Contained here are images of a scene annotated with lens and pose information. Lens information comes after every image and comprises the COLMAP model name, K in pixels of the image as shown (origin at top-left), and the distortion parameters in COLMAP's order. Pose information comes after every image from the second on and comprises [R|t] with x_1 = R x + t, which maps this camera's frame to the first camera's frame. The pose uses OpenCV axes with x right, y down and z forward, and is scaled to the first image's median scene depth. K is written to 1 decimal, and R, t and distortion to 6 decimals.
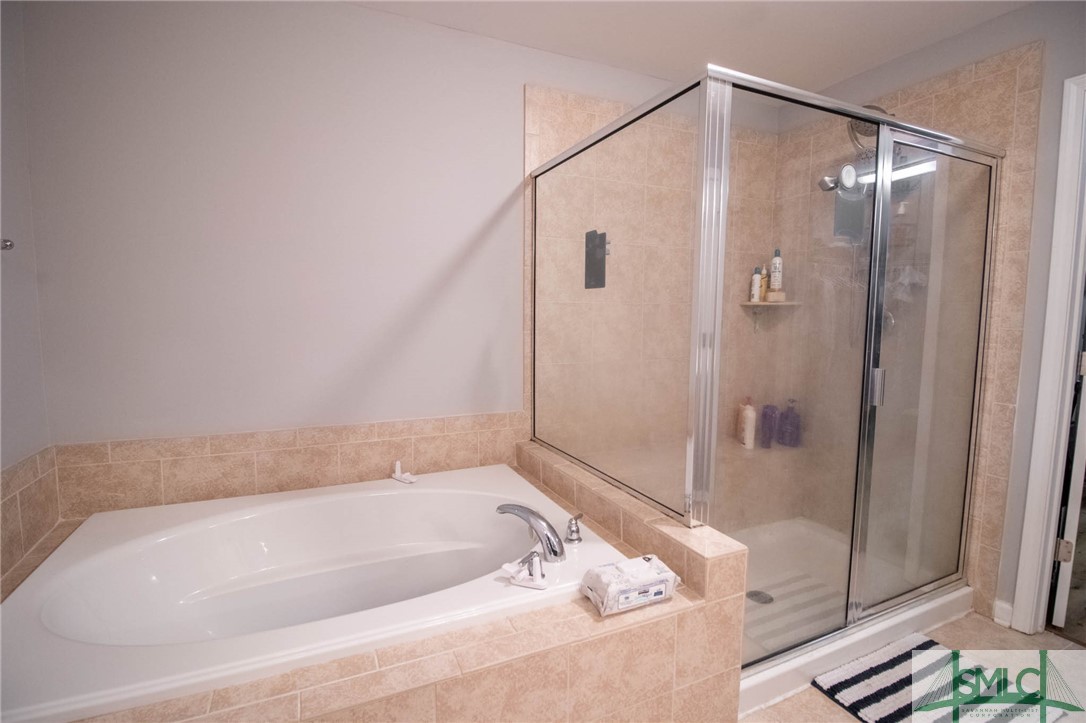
lens RADIAL K [[506.9, 0, 539.0], [0, 506.9, 358.7], [0, 0, 1]] dist [-0.011126, -0.006478]
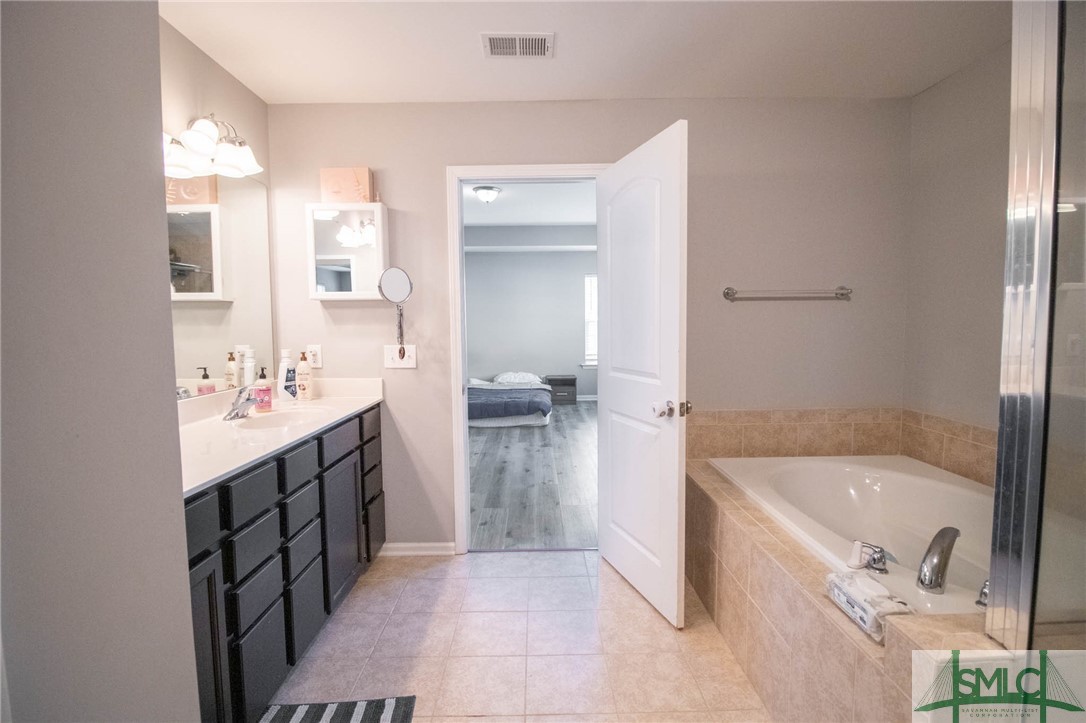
lens RADIAL K [[506.9, 0, 543.2], [0, 506.9, 361.9], [0, 0, 1]] dist [-0.011126, -0.006478]
pose [[-0.401626, 0.058324, -0.913945, 0.916157], [-0.080667, 0.991838, 0.098743, -0.038766], [0.912244, 0.113383, -0.393643, 0.543563]]
